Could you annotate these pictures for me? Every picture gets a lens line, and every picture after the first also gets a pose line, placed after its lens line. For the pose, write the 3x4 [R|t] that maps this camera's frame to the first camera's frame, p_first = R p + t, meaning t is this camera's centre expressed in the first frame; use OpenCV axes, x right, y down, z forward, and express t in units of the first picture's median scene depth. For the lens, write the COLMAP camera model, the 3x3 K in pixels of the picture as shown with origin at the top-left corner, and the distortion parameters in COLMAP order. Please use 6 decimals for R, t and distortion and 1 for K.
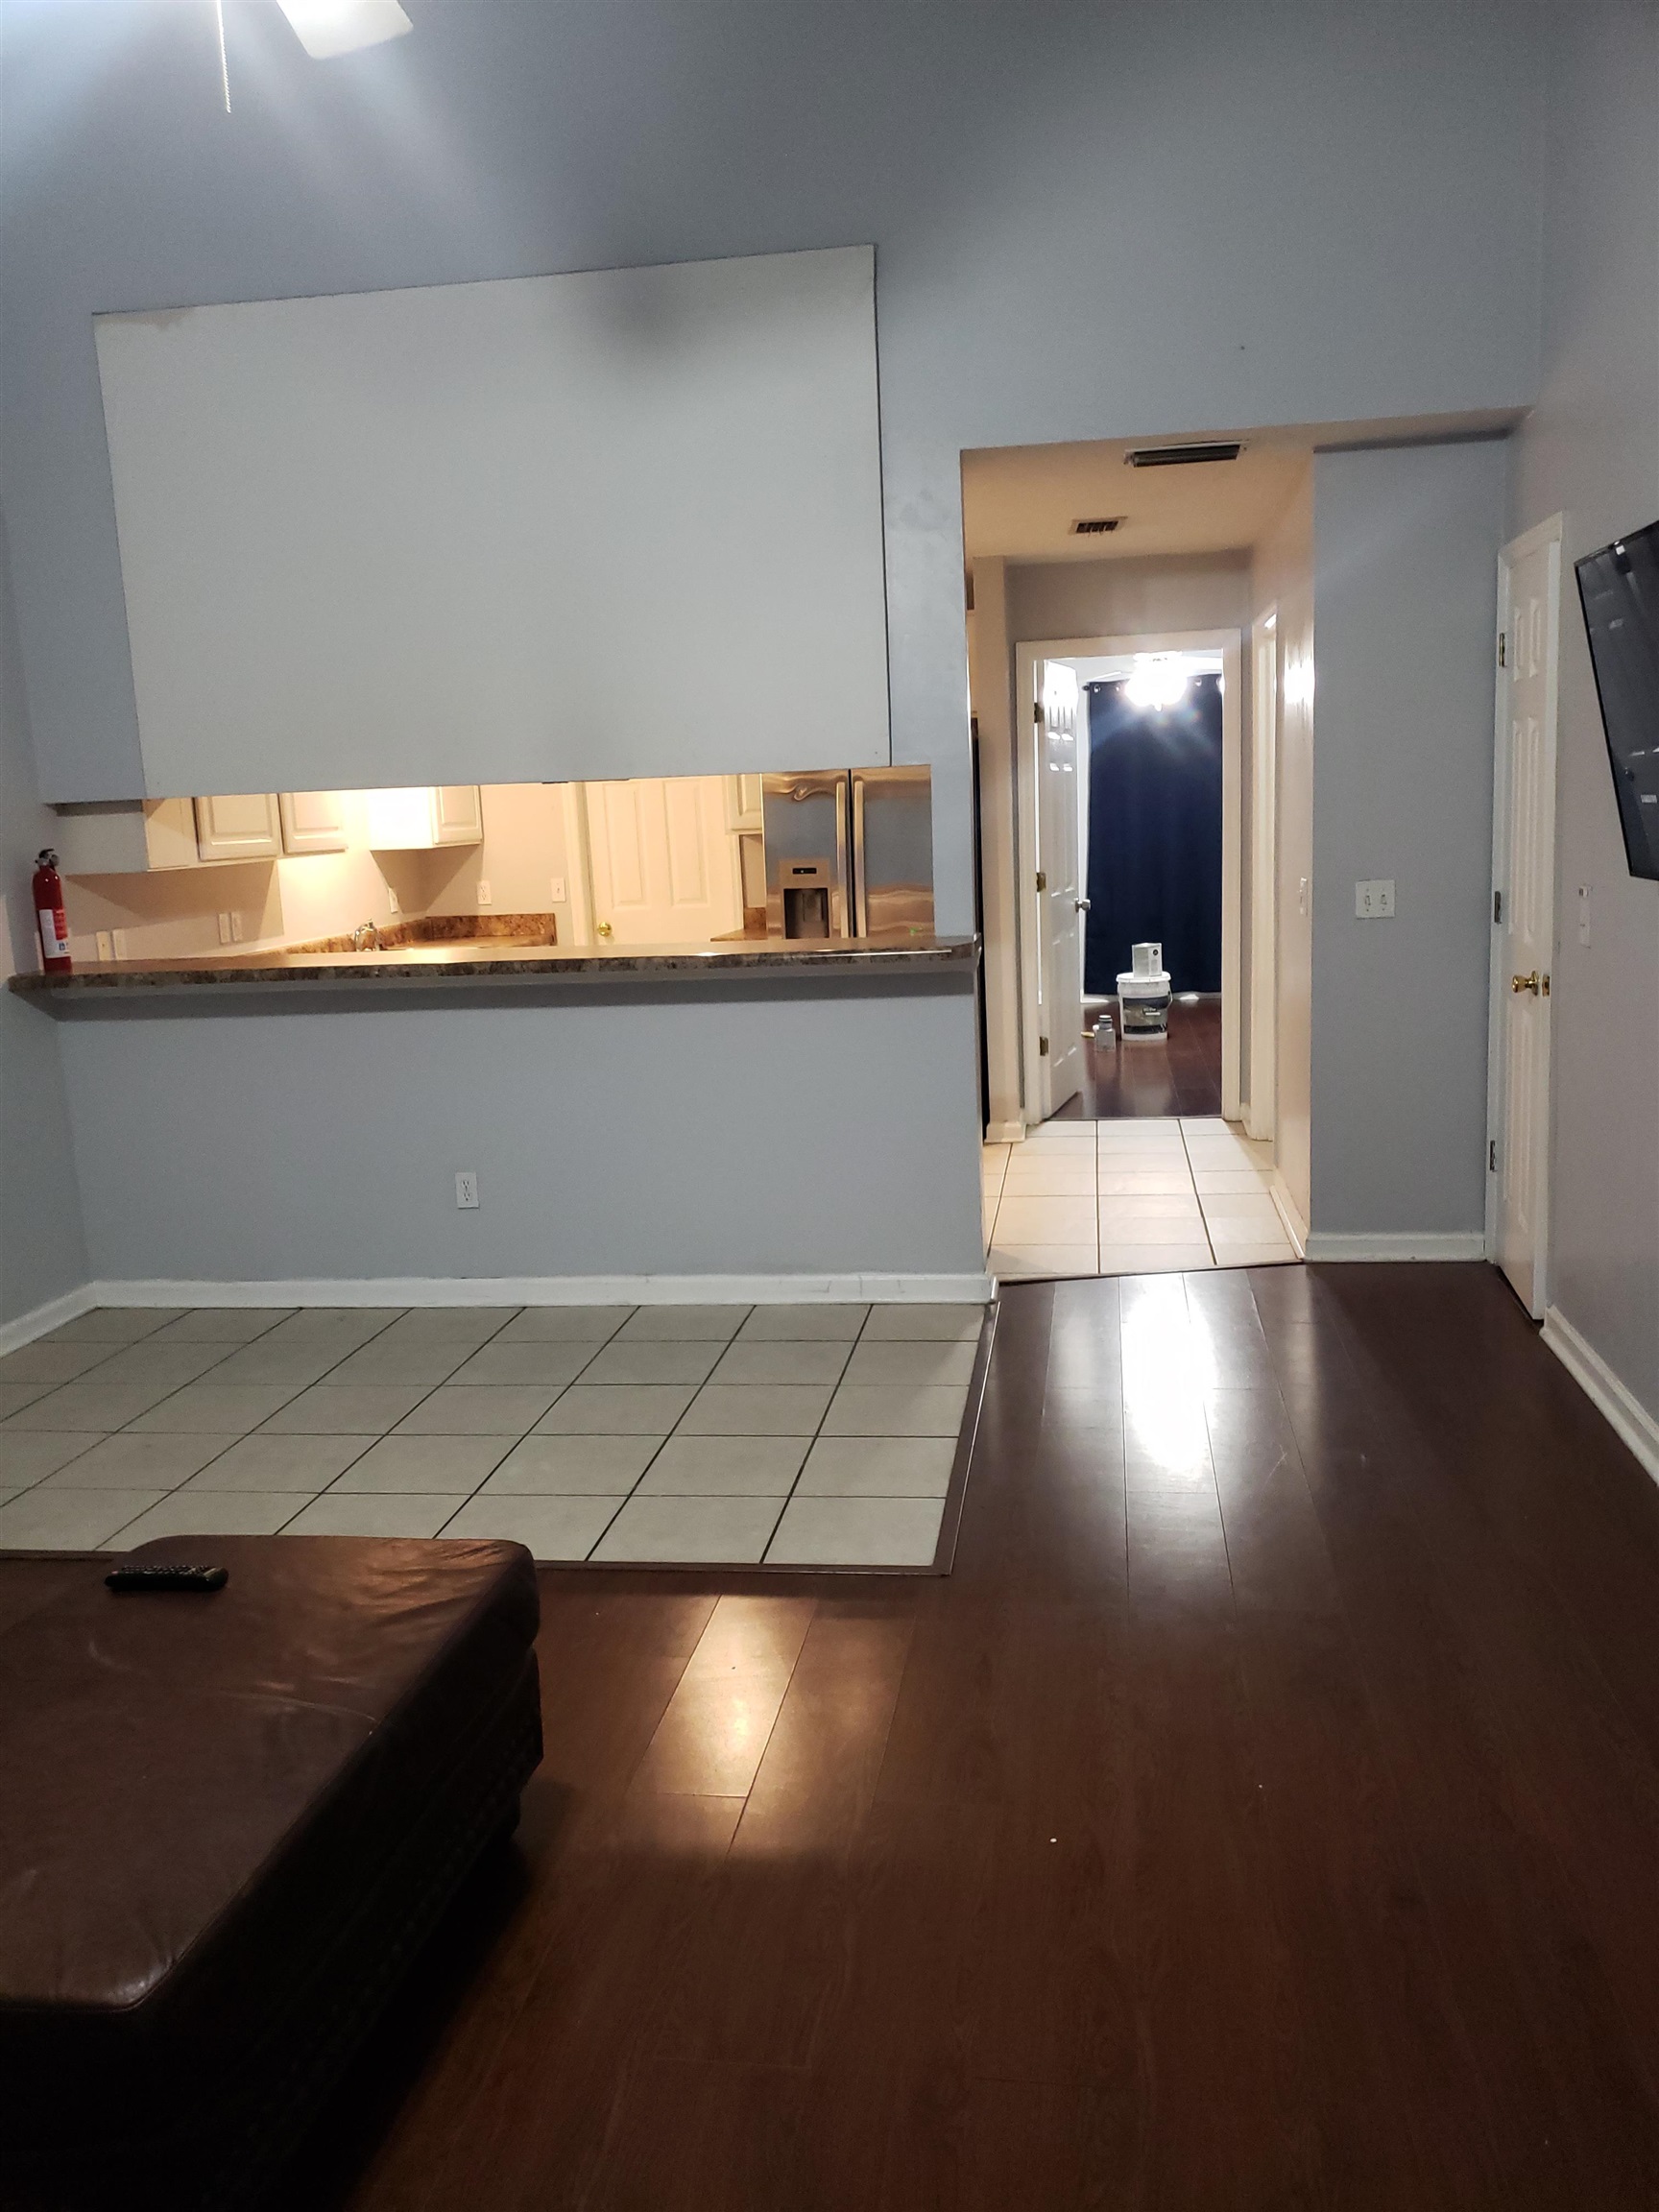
lens RADIAL K [[1657.7, 0, 830.4], [0, 1657.7, 1090.7], [0, 0, 1]] dist [0.147350, -0.305471]
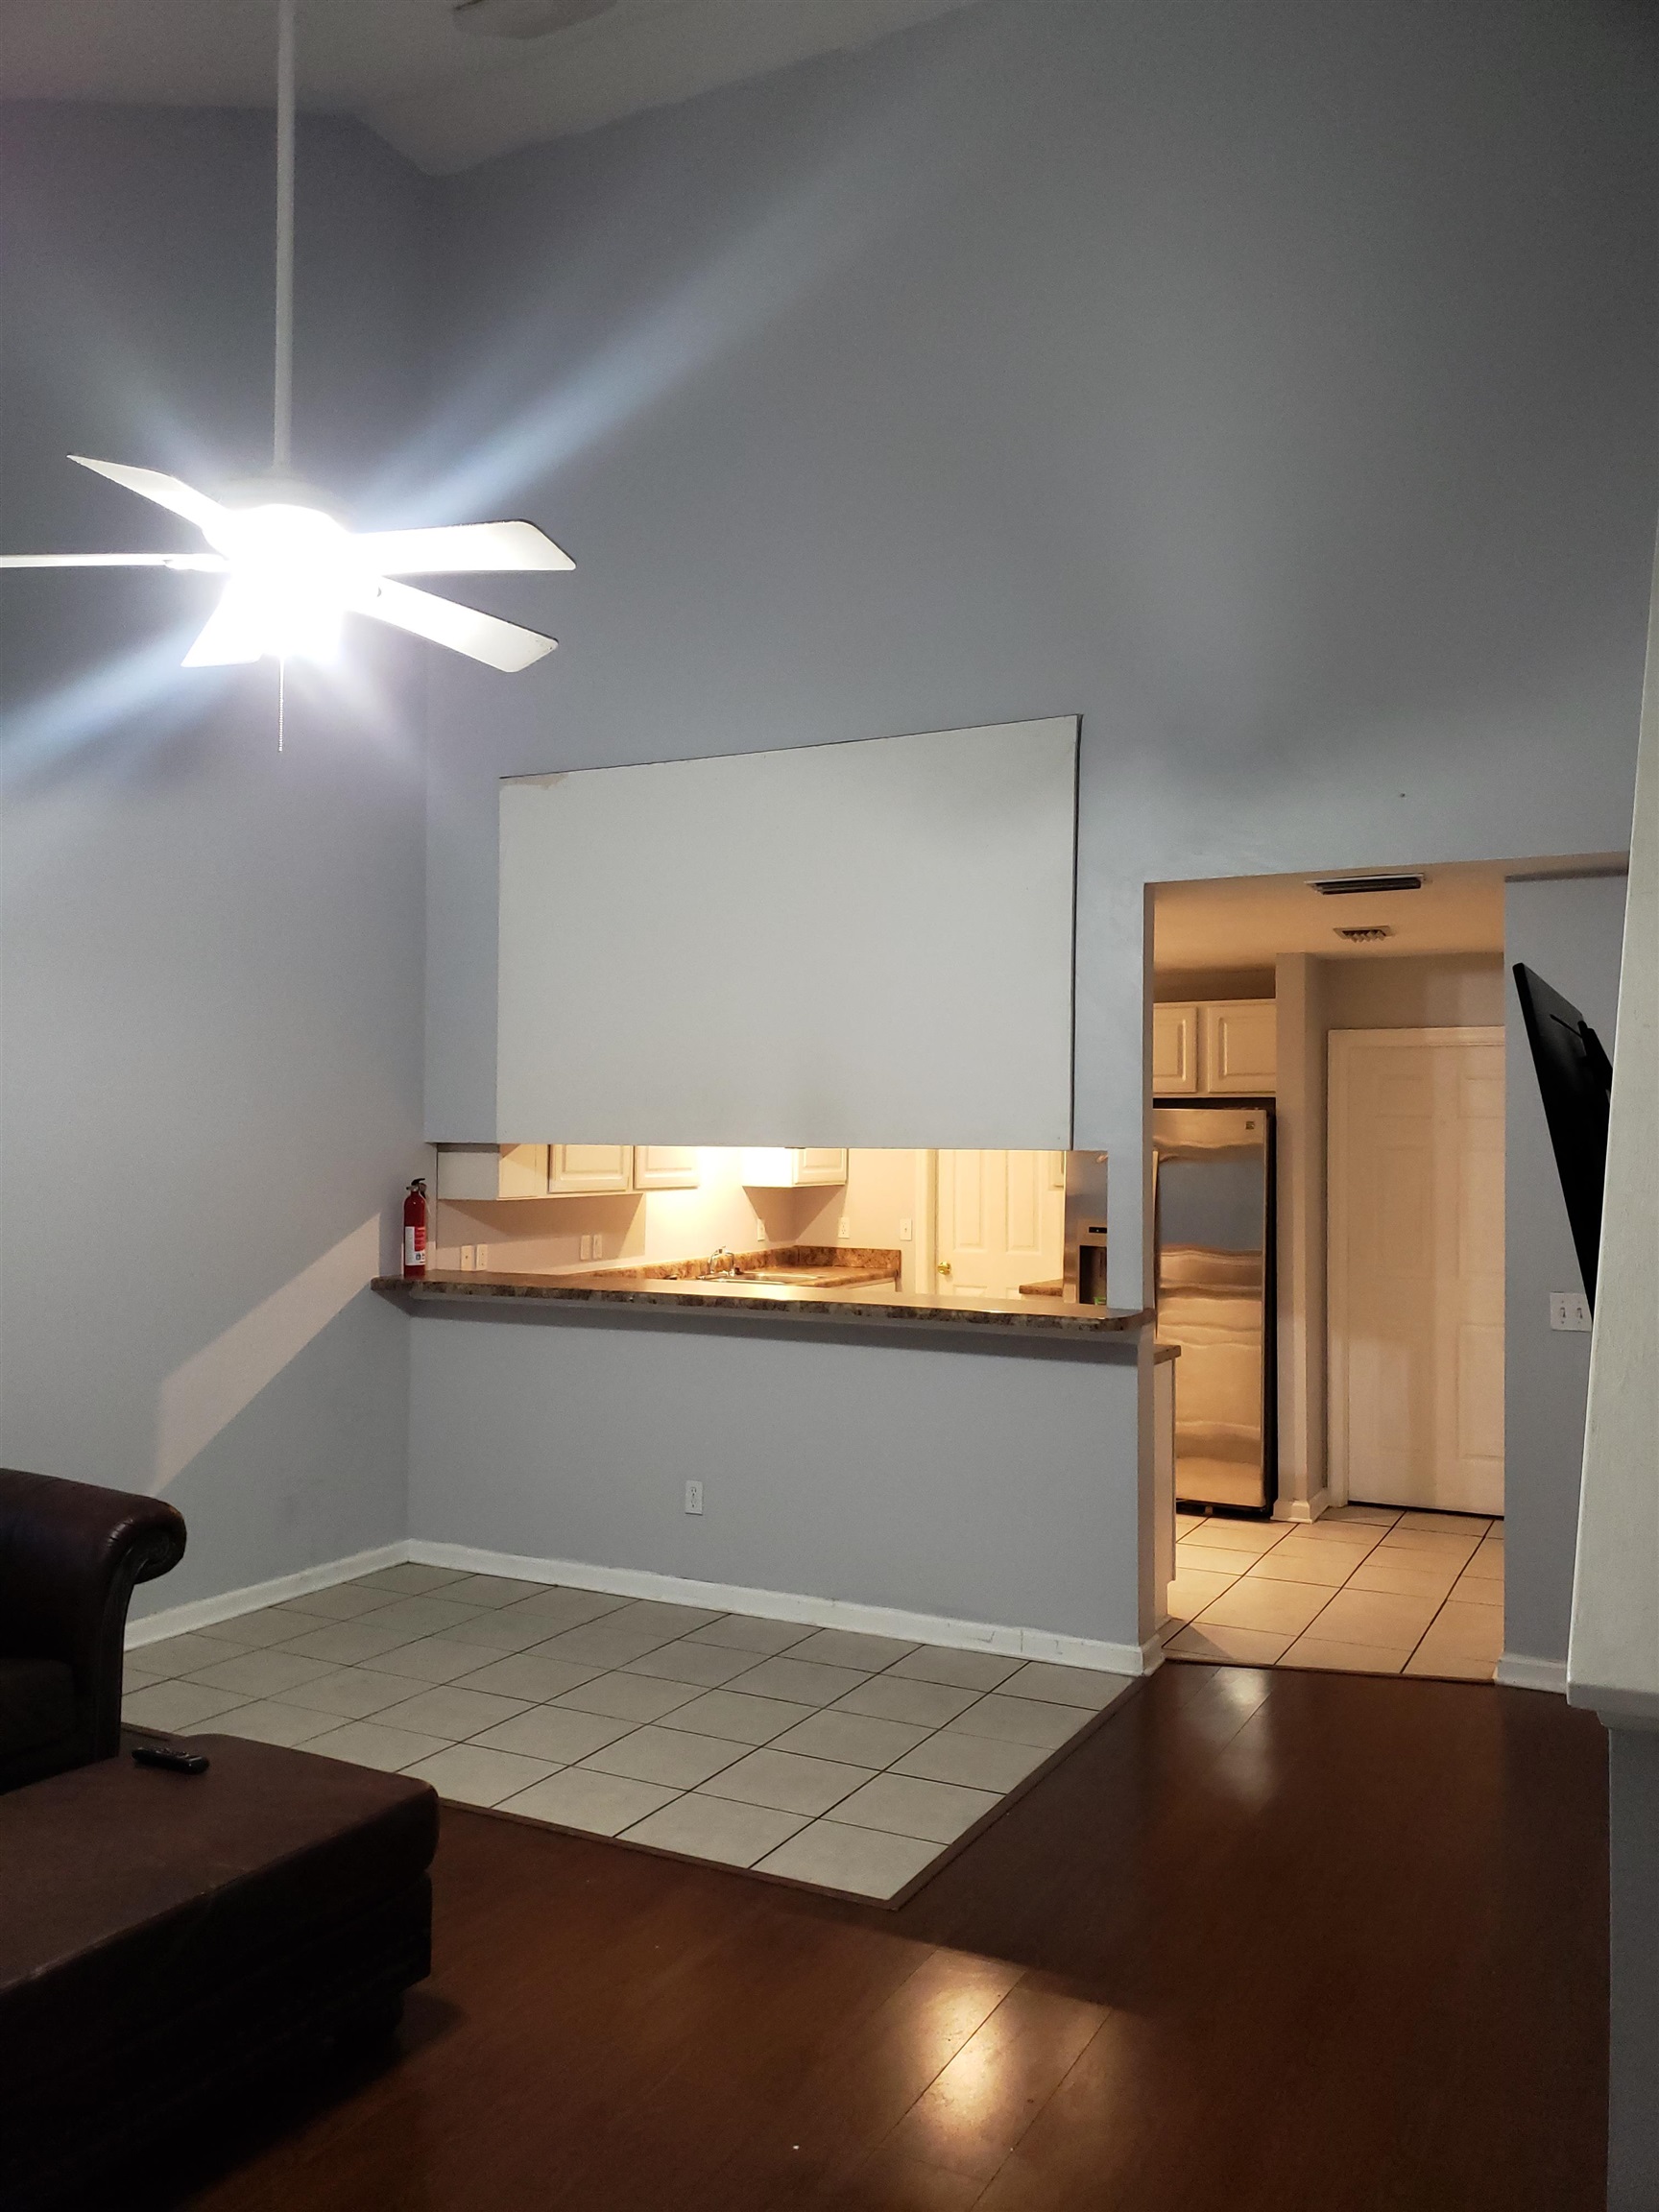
lens RADIAL K [[1657.7, 0, 830.4], [0, 1657.7, 1090.7], [0, 0, 1]] dist [0.147350, -0.305471]
pose [[0.944330, 0.044163, -0.326023, 0.210877], [-0.106175, 0.978837, -0.174942, -0.020005], [0.311397, 0.199819, 0.929034, -0.072503]]
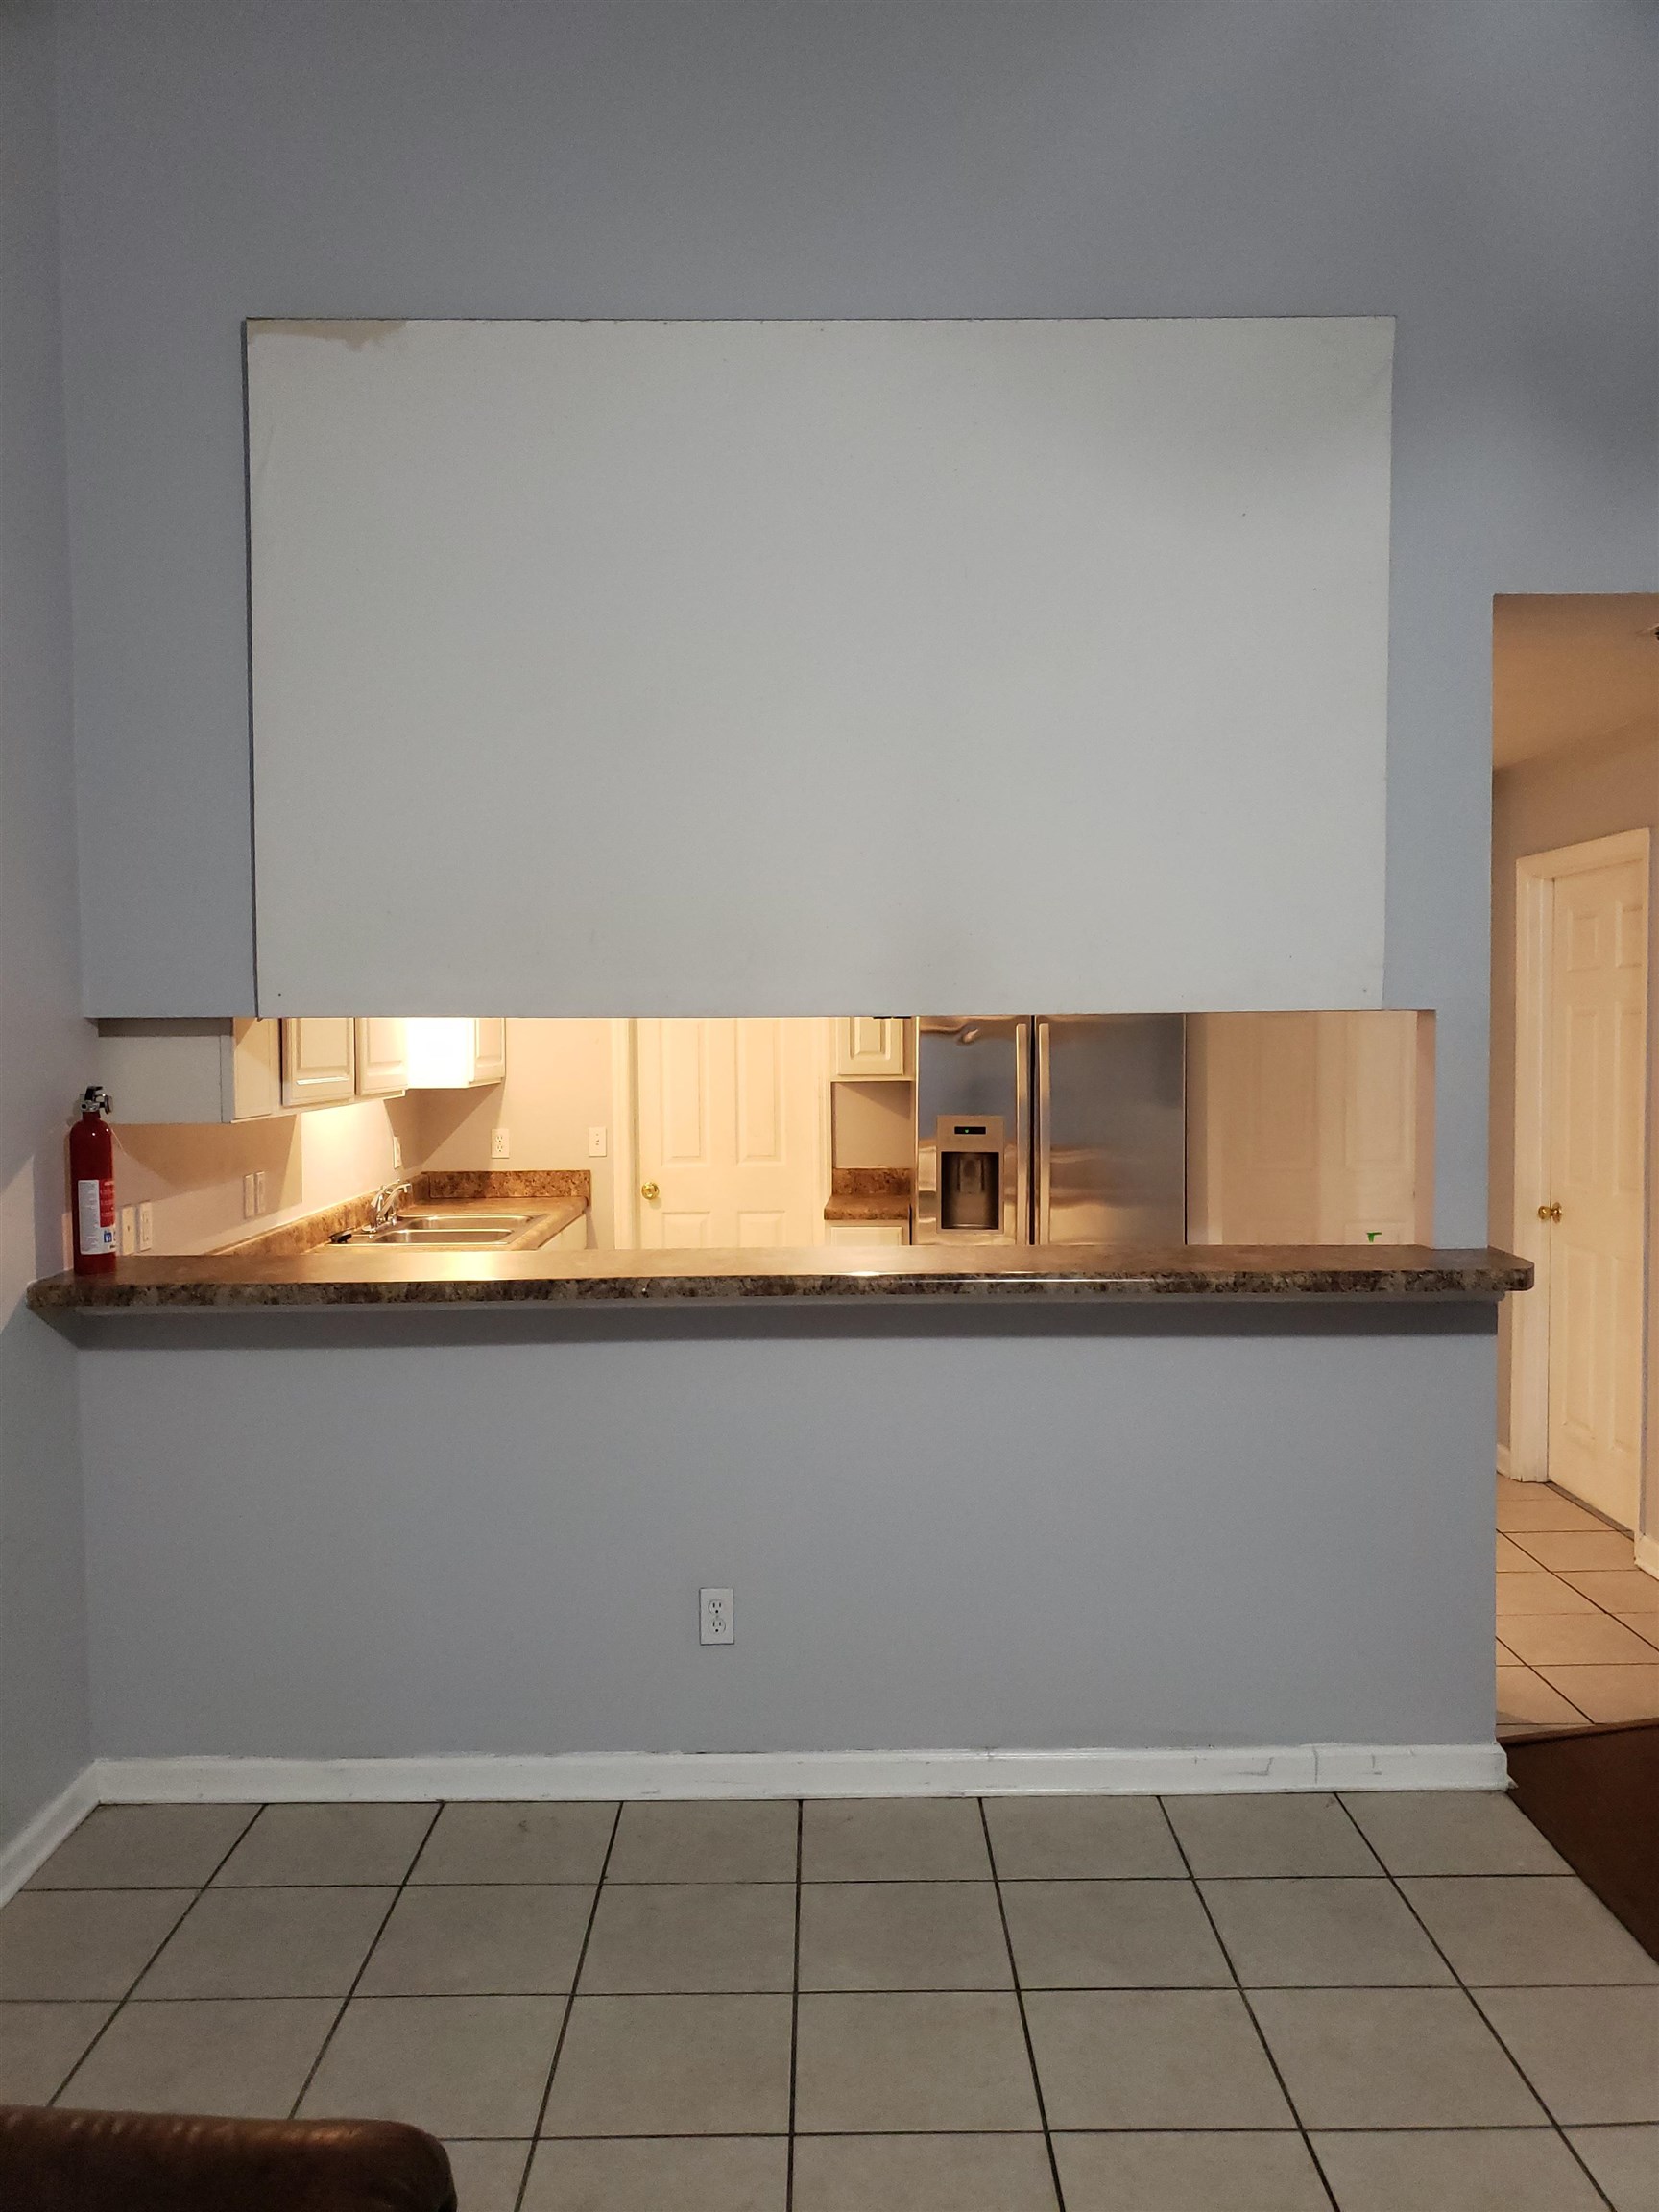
lens RADIAL K [[1660.3, 0, 828.5], [0, 1660.3, 1081.8], [0, 0, 1]] dist [0.119391, -0.248072]
pose [[0.987753, 0.032916, 0.152516, -0.262405], [-0.010230, 0.989053, -0.147206, -0.048373], [-0.155692, 0.143843, 0.977276, 0.294722]]
